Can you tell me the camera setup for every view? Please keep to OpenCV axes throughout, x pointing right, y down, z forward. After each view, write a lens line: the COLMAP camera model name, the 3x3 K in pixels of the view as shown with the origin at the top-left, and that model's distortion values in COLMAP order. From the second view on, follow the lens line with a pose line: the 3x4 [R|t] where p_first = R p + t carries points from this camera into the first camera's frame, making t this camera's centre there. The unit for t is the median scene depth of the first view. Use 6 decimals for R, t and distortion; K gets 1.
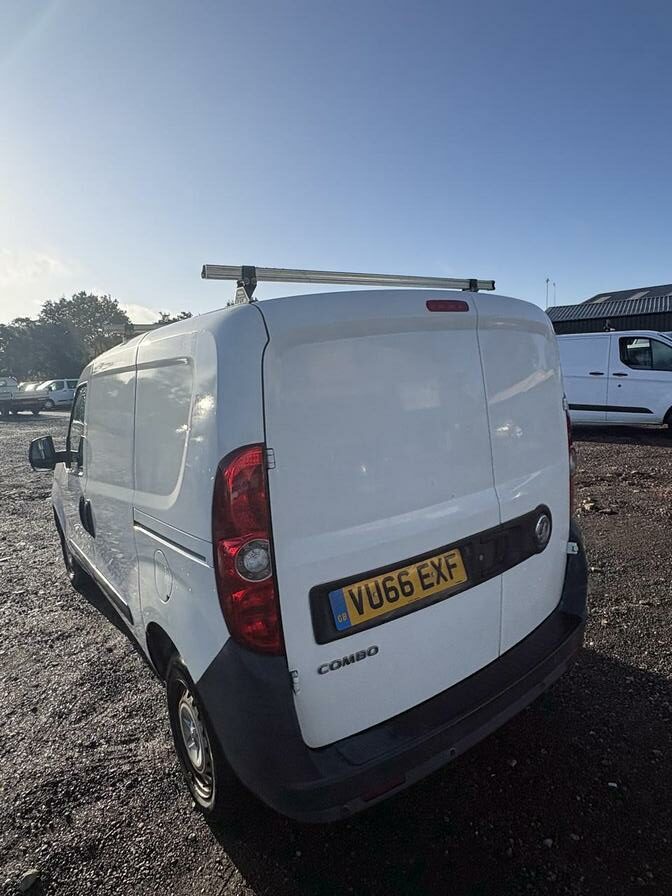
lens RADIAL K [[513.6, 0, 337.2], [0, 513.6, 433.7], [0, 0, 1]] dist [0.007397, -0.001750]
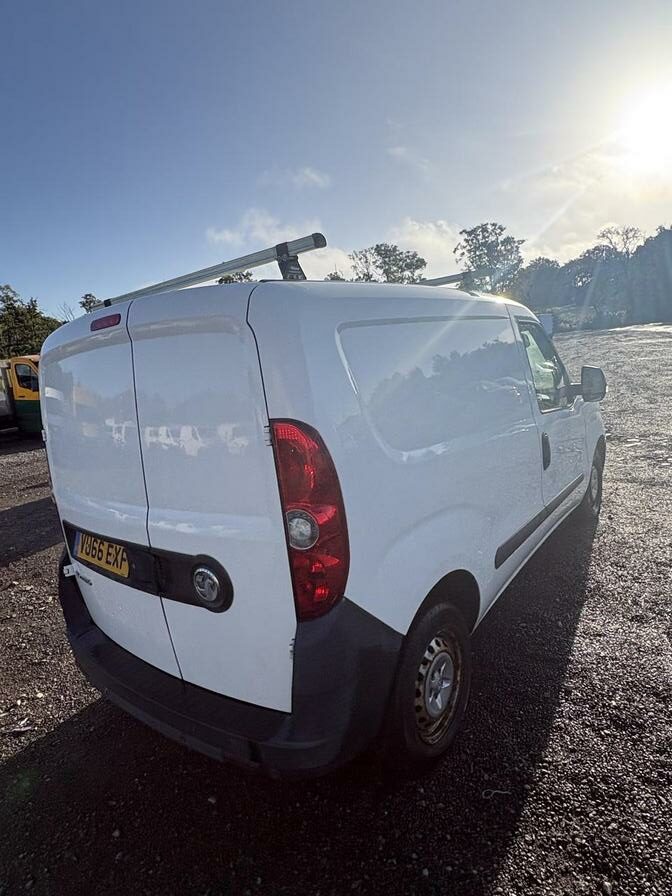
lens RADIAL K [[513.7, 0, 335.8], [0, 513.7, 439.2], [0, 0, 1]] dist [0.002966, 0.001489]
pose [[0.284522, 0.202447, -0.937050, 1.390392], [-0.026102, 0.978722, 0.203524, -0.245205], [0.958314, -0.033448, 0.283752, 1.167052]]
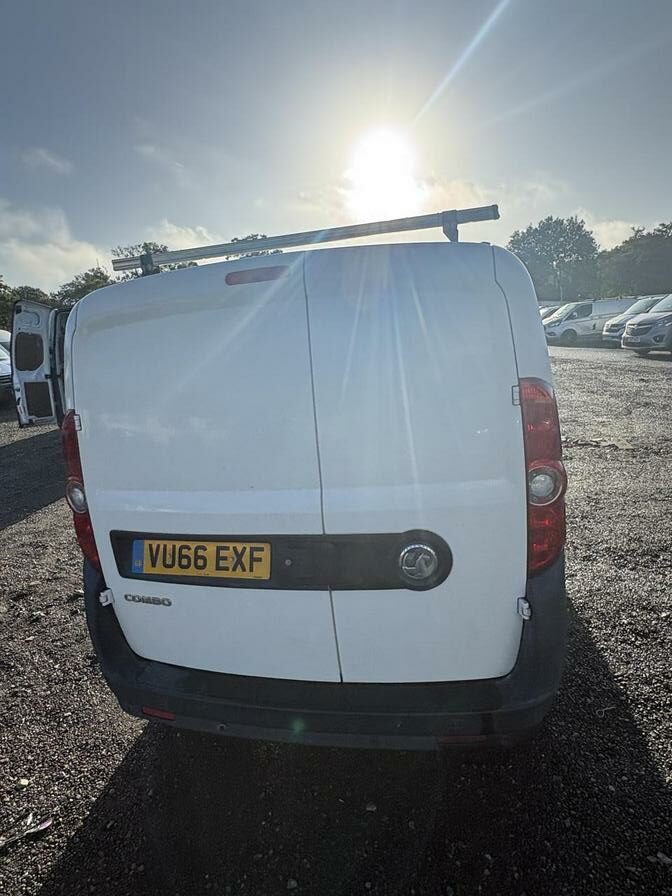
lens RADIAL K [[513.6, 0, 337.2], [0, 513.6, 433.7], [0, 0, 1]] dist [0.007397, -0.001750]
pose [[0.665381, 0.159147, -0.729342, 1.001598], [-0.057135, 0.985002, 0.162809, -0.134964], [0.744314, -0.066659, 0.664494, 0.514766]]
